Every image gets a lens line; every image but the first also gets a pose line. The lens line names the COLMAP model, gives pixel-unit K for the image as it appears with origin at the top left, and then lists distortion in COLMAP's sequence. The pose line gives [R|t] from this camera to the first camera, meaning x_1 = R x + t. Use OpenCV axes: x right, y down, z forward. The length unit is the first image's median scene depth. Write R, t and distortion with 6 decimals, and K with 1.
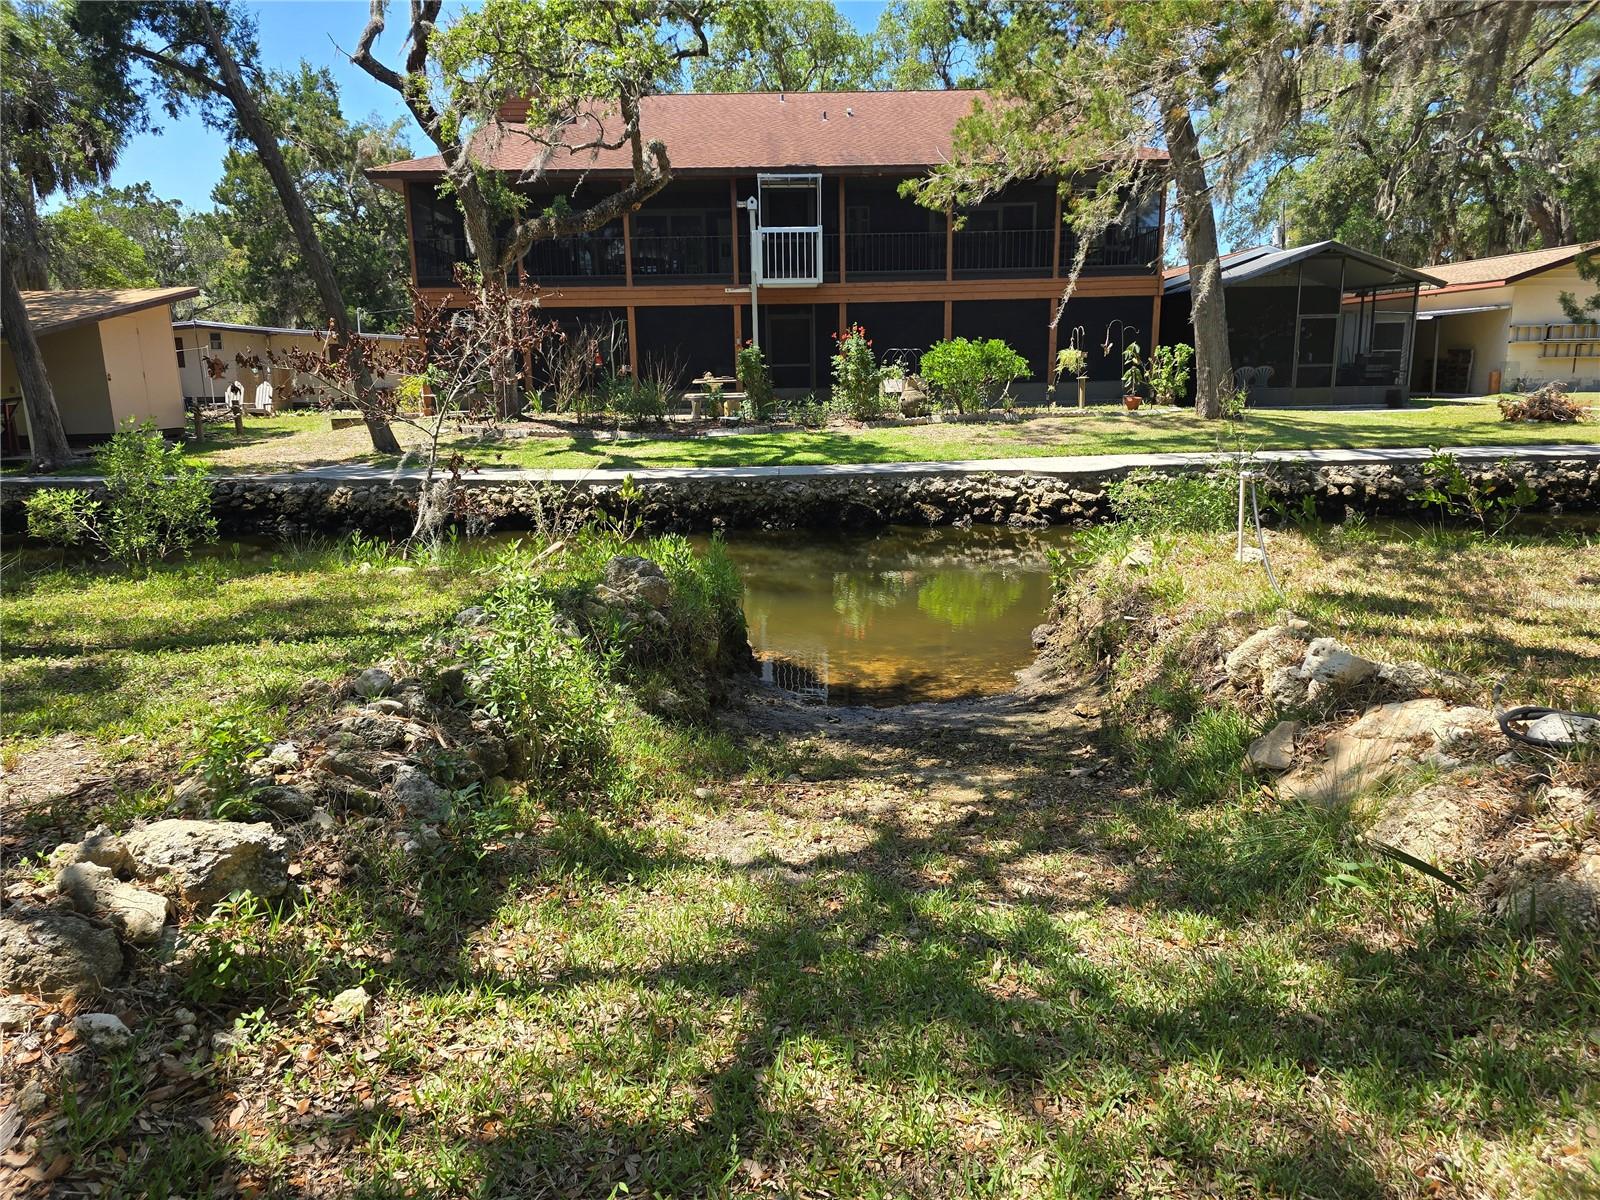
lens RADIAL K [[1076.7, 0, 791.1], [0, 1076.7, 597.6], [0, 0, 1]] dist [0.067514, -0.063599]
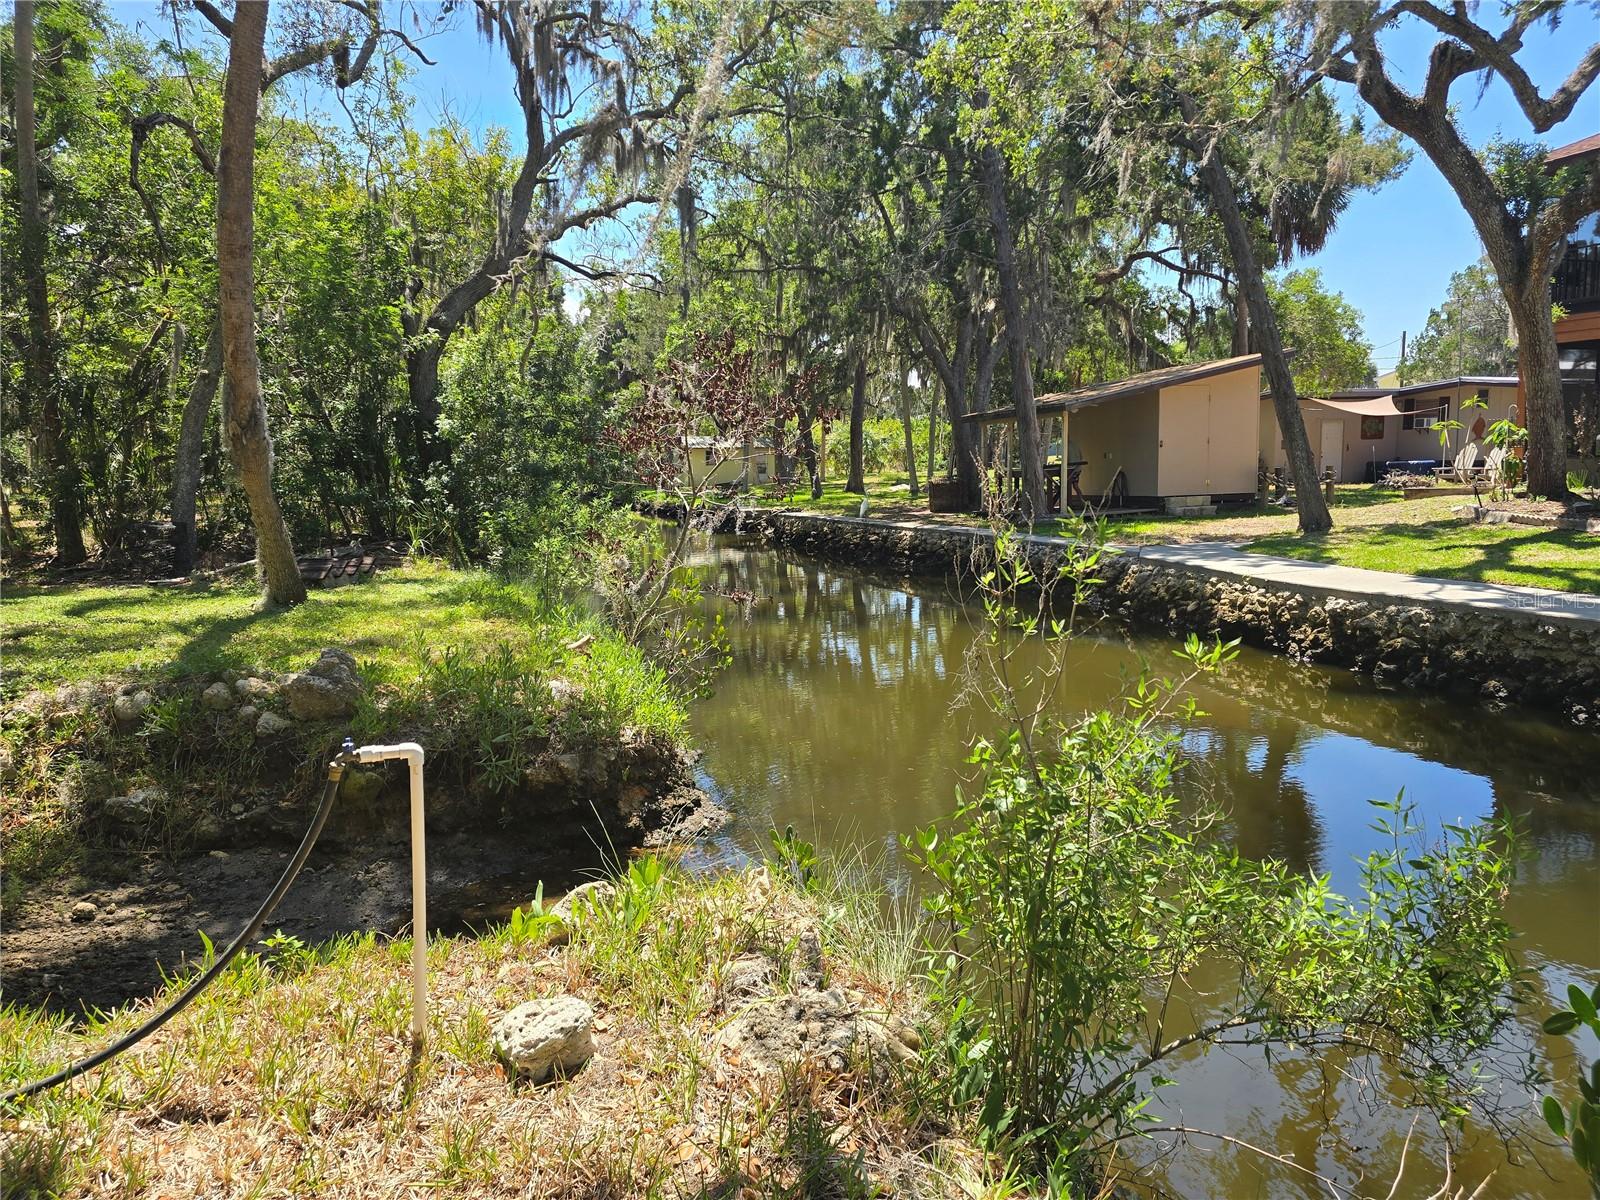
lens RADIAL K [[1076.7, 0, 800.5], [0, 1076.7, 598.7], [0, 0, 1]] dist [0.067514, -0.063599]
pose [[0.373110, 0.133991, -0.918061, 0.319661], [-0.185941, 0.980240, 0.067498, -0.086764], [0.908964, 0.145521, 0.390652, 0.426647]]
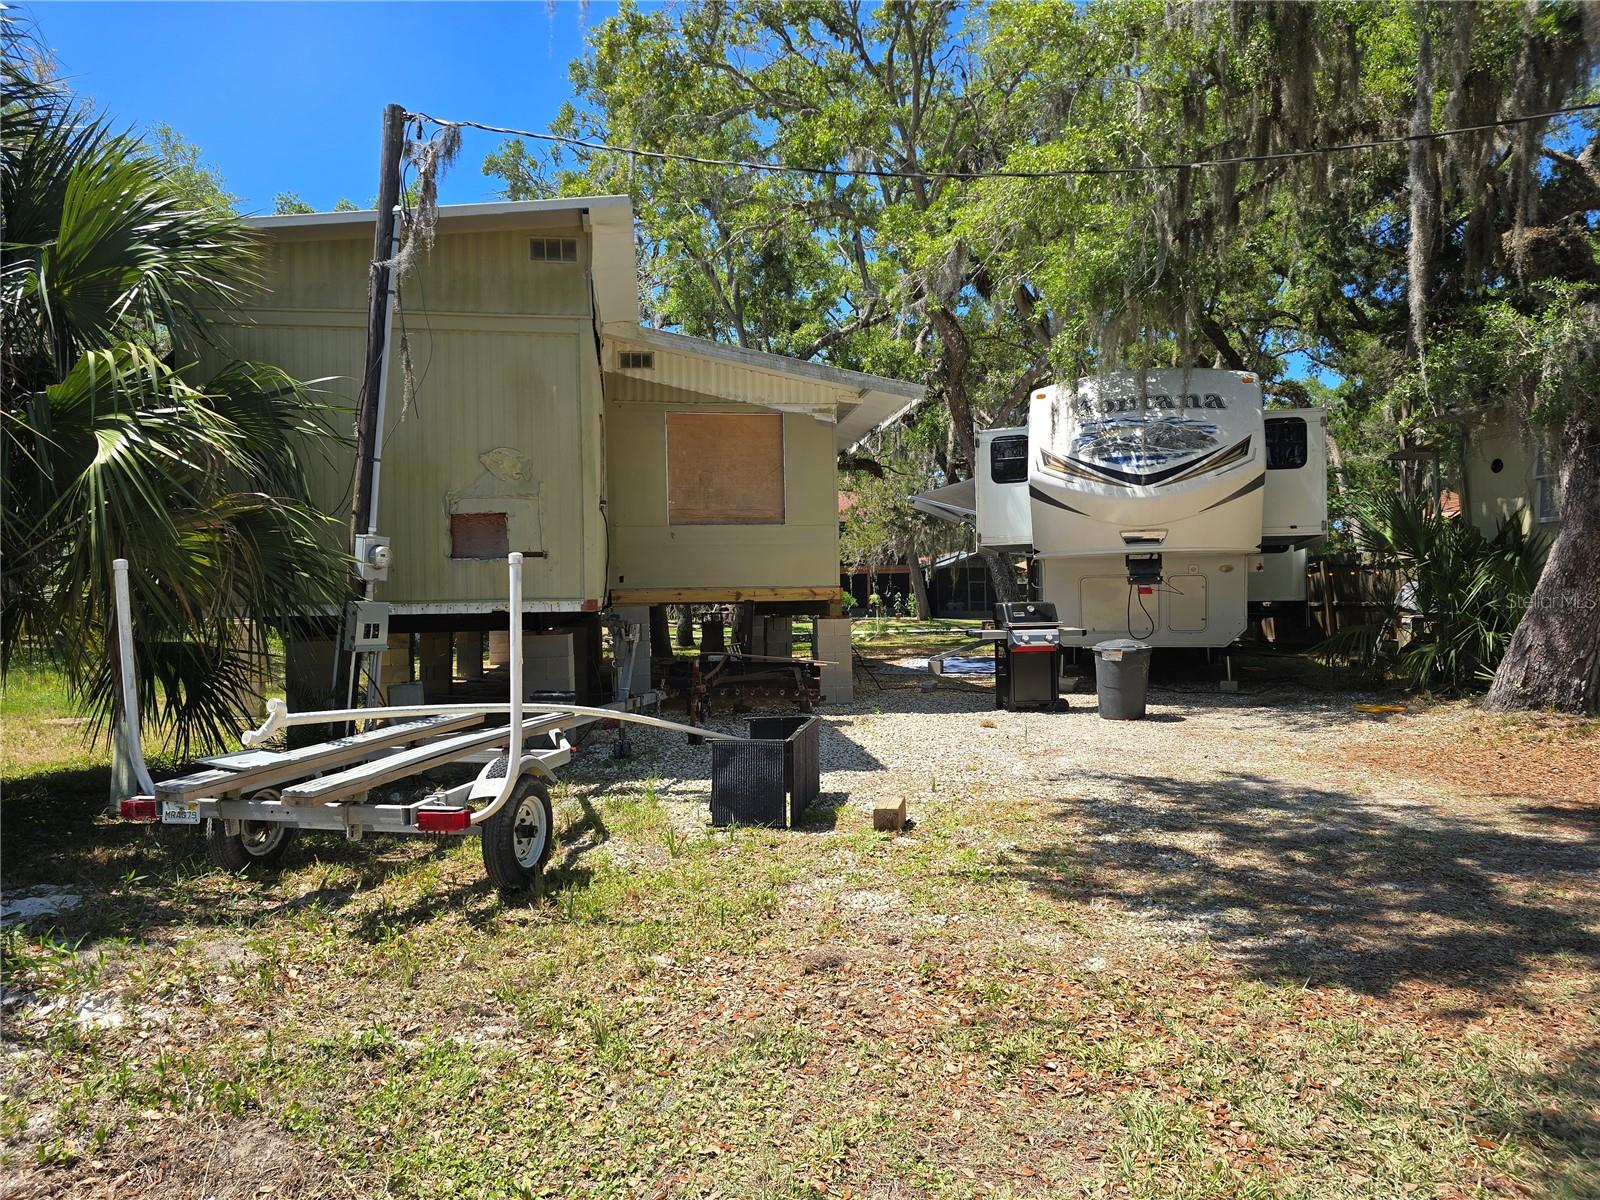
lens RADIAL K [[1076.7, 0, 804.1], [0, 1076.7, 596.8], [0, 0, 1]] dist [0.067514, -0.063599]
pose [[0.993002, -0.003880, 0.118035, -0.270378], [0.029317, 0.976274, -0.214544, 0.422304], [-0.114403, 0.216503, 0.969556, -1.926843]]
